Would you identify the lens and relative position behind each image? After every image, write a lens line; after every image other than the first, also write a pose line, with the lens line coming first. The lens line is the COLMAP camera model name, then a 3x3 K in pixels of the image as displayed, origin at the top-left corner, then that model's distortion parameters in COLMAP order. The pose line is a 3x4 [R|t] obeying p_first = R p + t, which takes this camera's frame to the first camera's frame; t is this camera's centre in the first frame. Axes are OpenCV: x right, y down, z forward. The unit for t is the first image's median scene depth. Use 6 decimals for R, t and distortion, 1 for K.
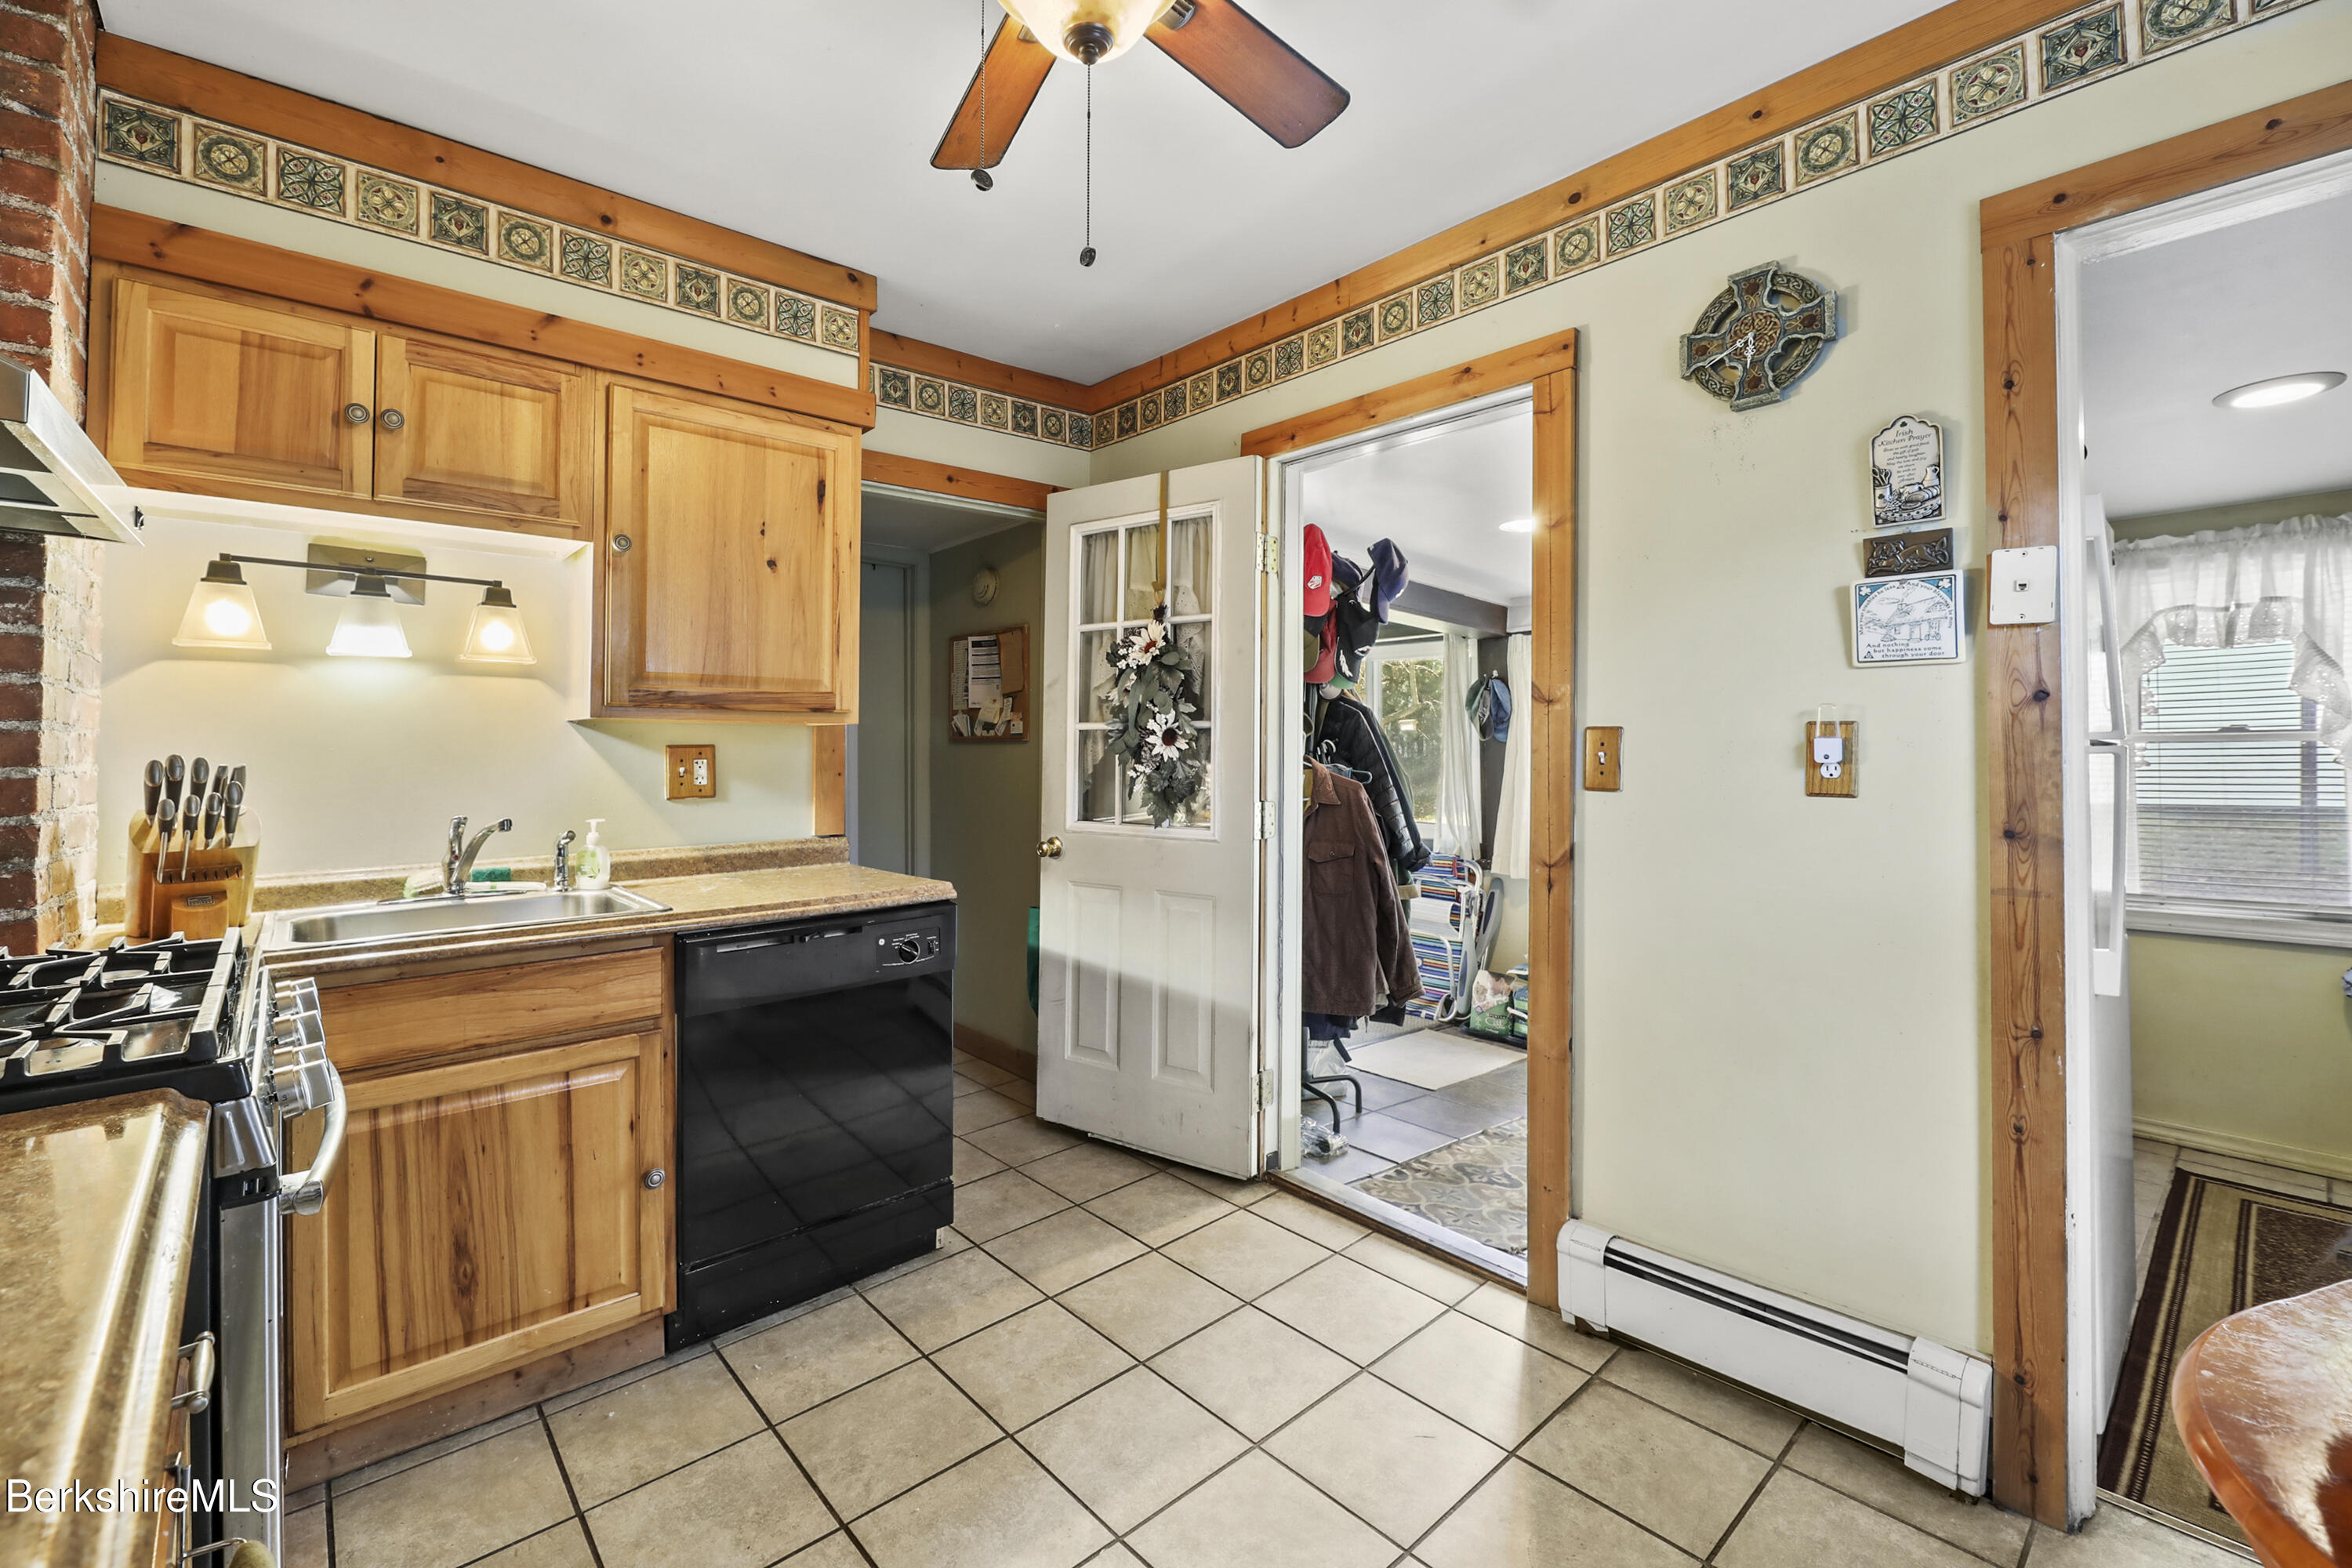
lens RADIAL K [[991.9, 0, 1139.4], [0, 991.9, 743.3], [0, 0, 1]] dist [-0.000428, -0.000650]
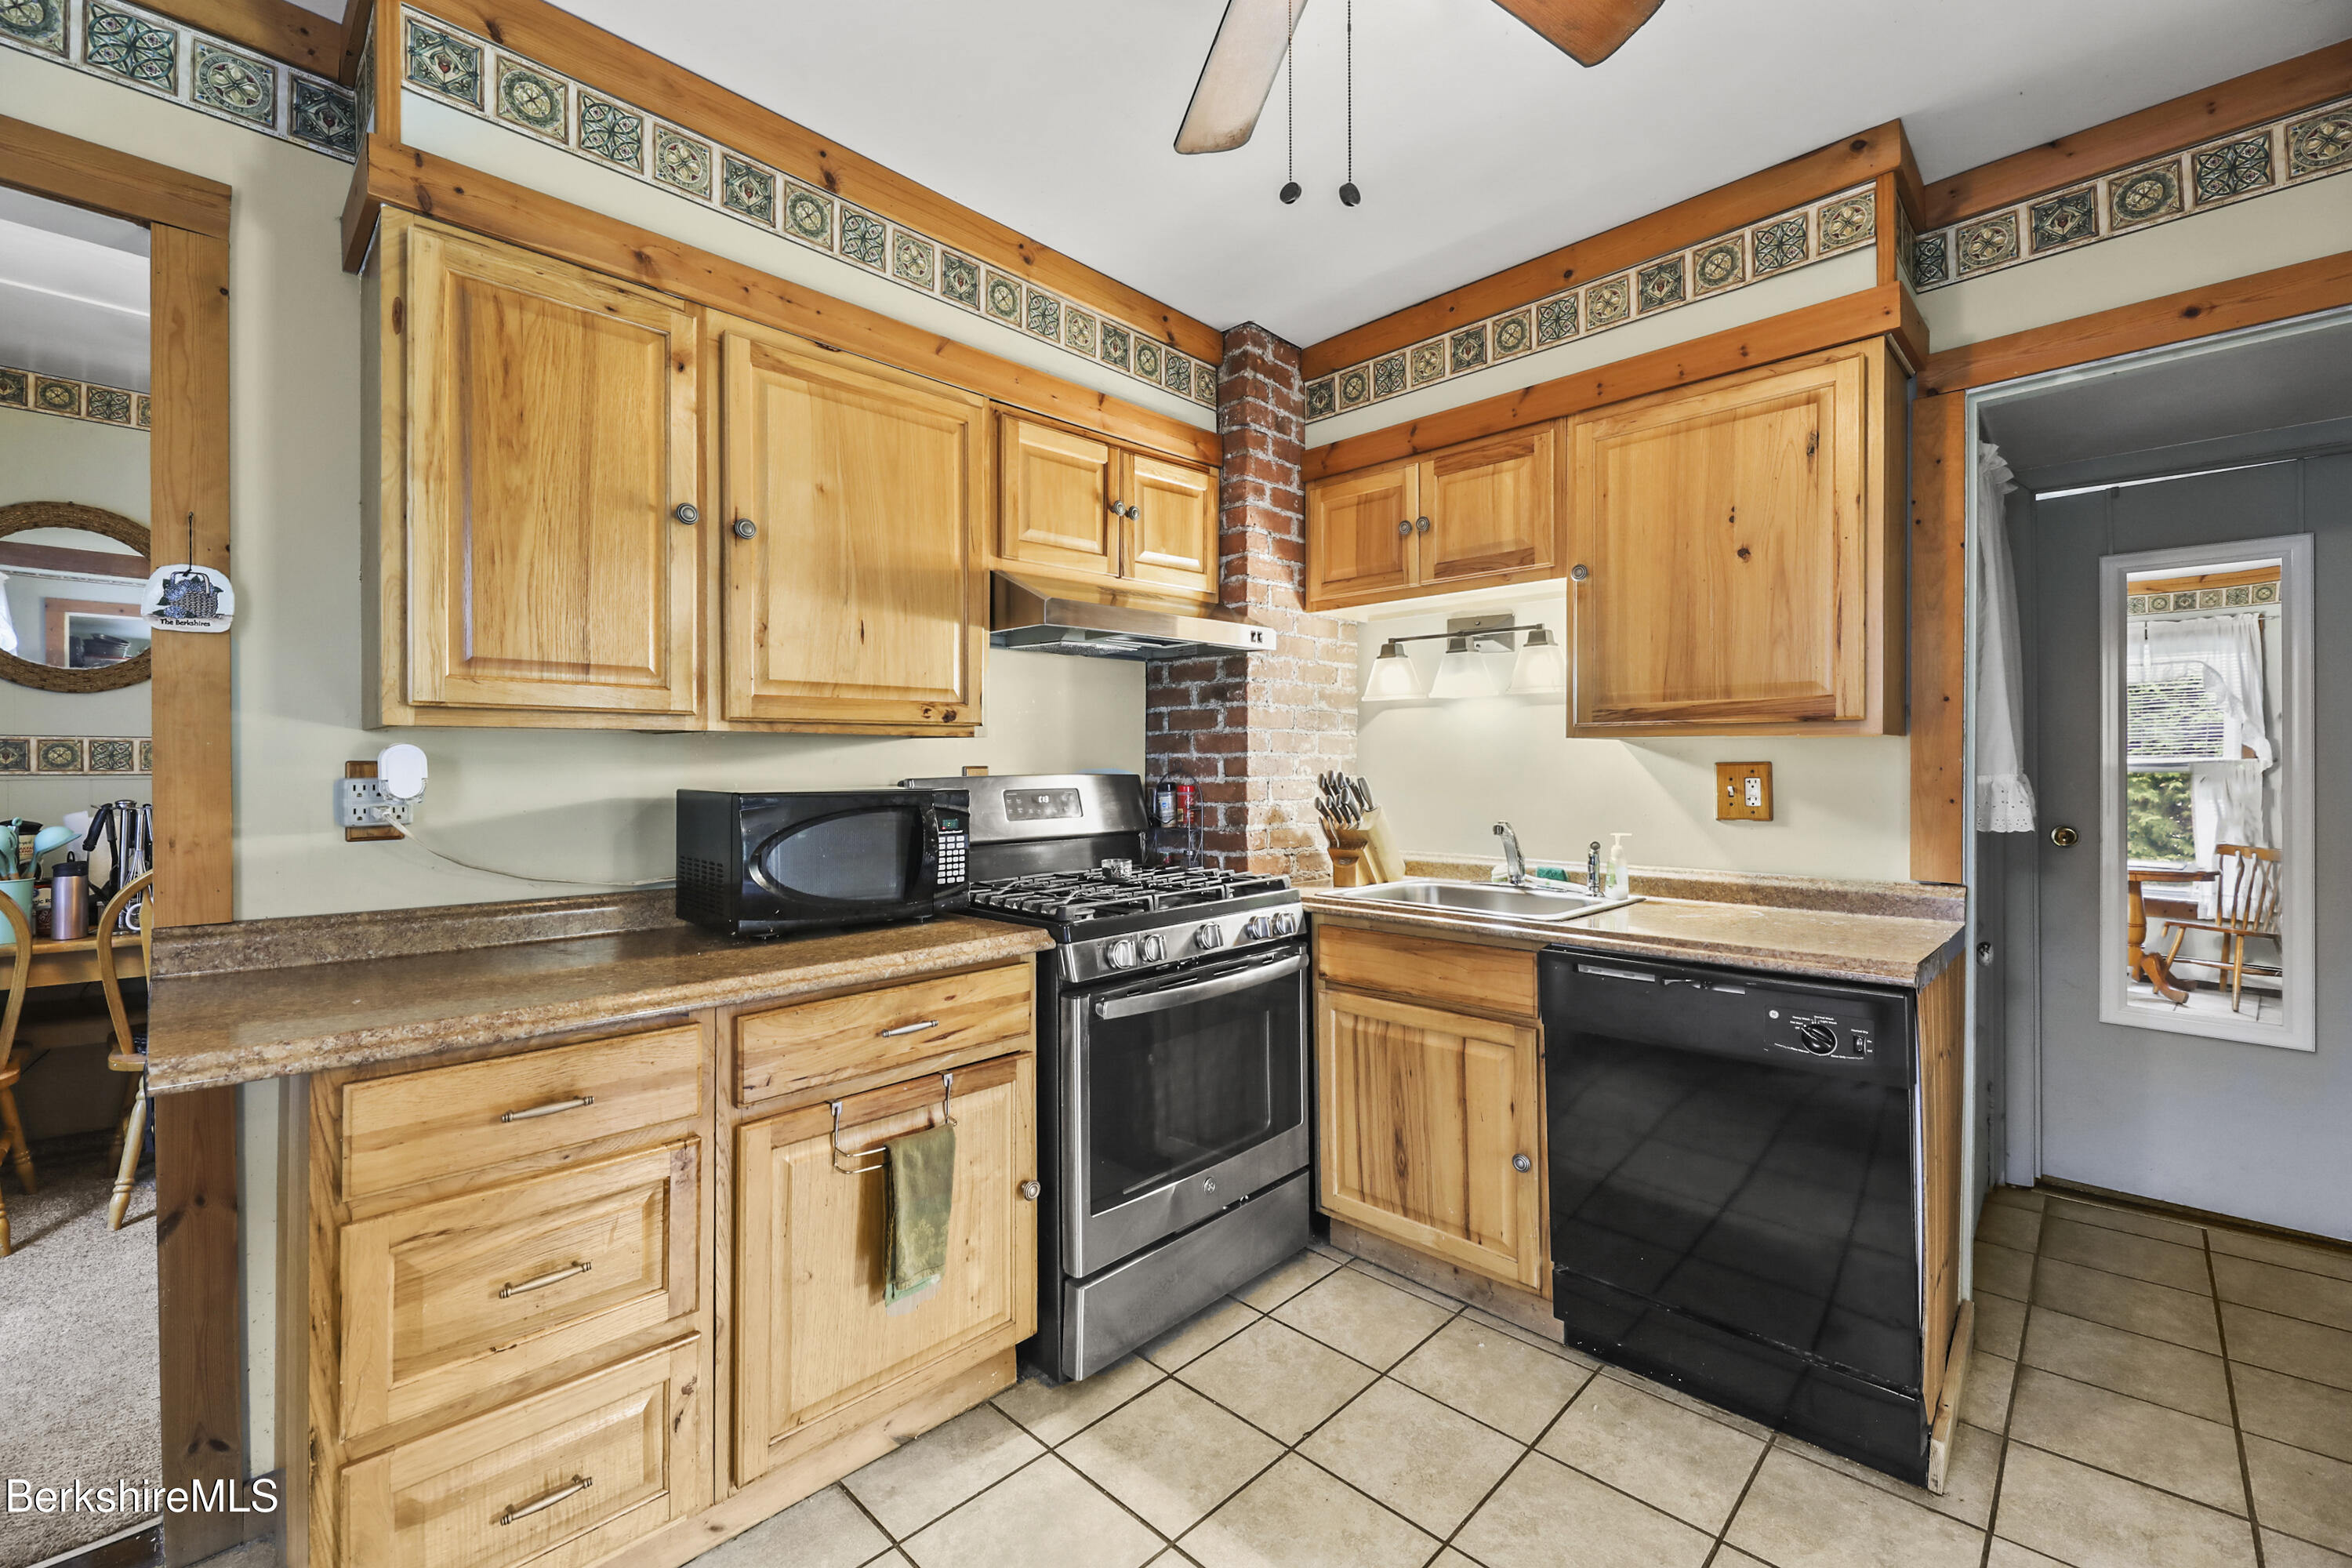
lens RADIAL K [[968.8, 0, 1179.4], [0, 968.8, 776.9], [0, 0, 1]] dist [-0.001709, -0.000638]
pose [[0.083498, 0.013249, -0.996420, 0.533929], [0.006735, 0.999881, 0.013859, -0.001086], [0.996485, -0.007868, 0.083398, 0.545032]]
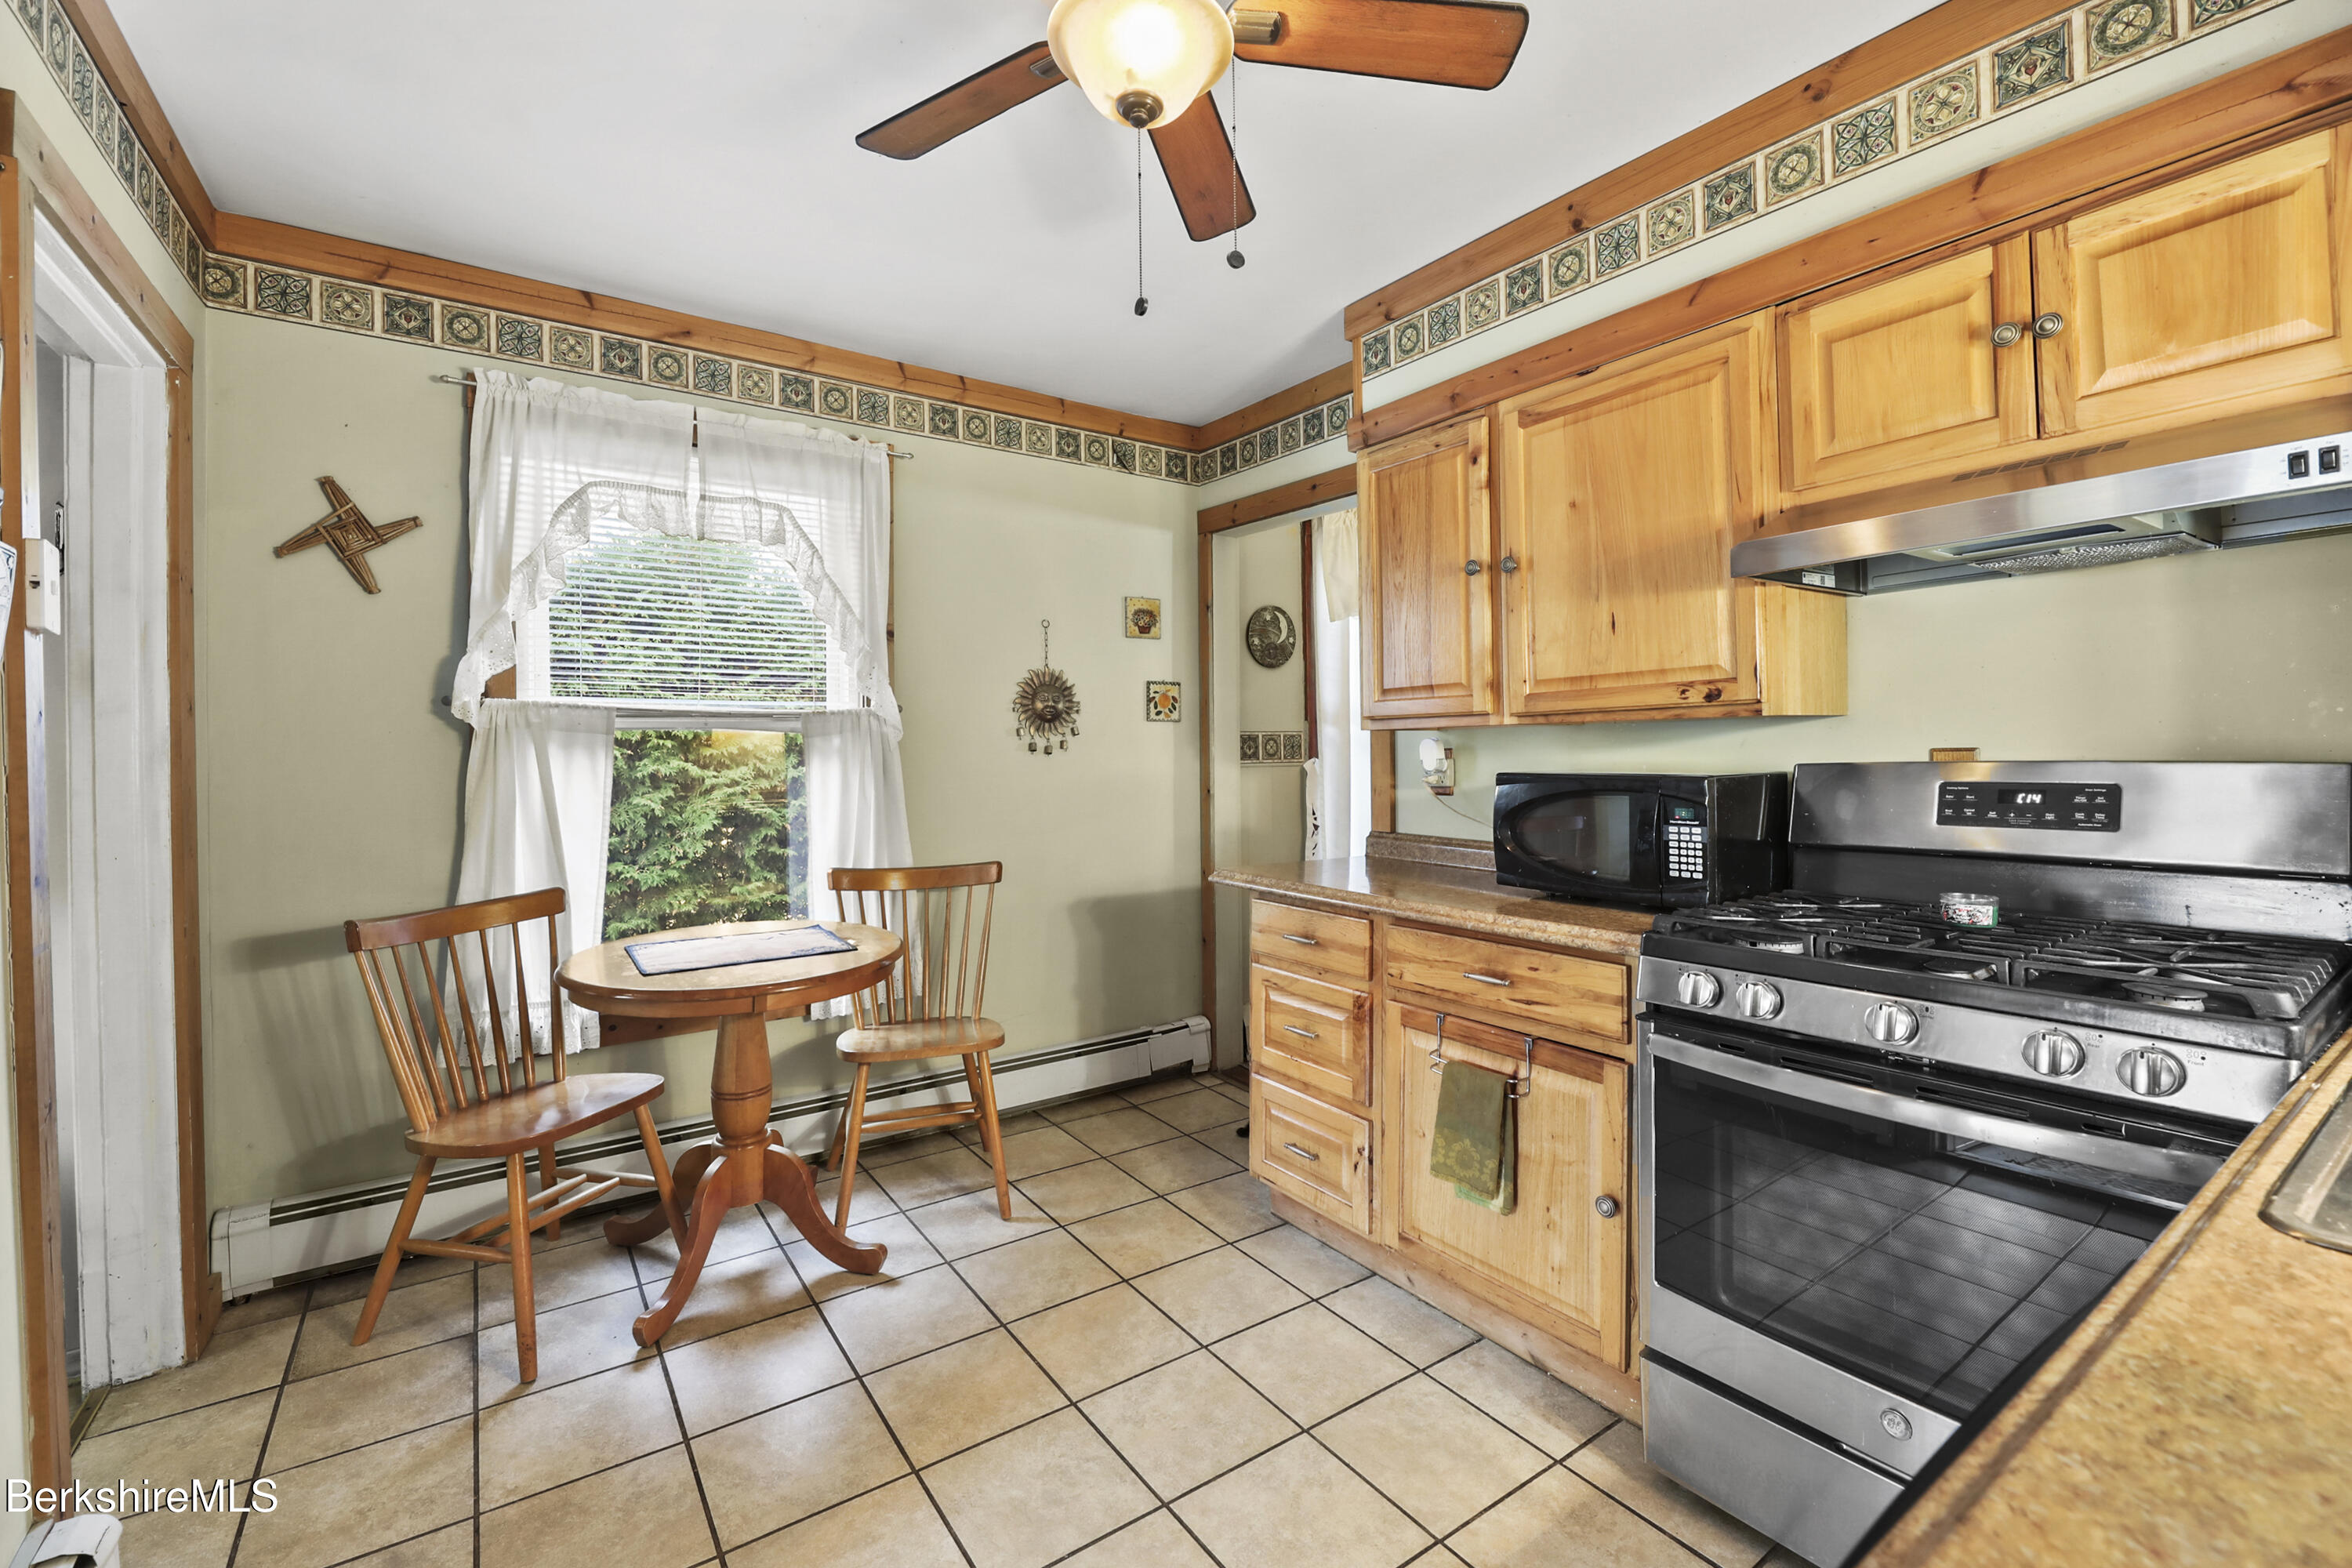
lens RADIAL K [[1000.6, 0, 1179.2], [0, 1000.6, 755.2], [0, 0, 1]] dist [-0.000757, -0.000771]
pose [[-0.995013, 0.012468, 0.098961, -0.130707], [0.012235, 0.999921, -0.002961, 0.001486], [-0.098990, -0.001735, -0.995087, 1.433313]]
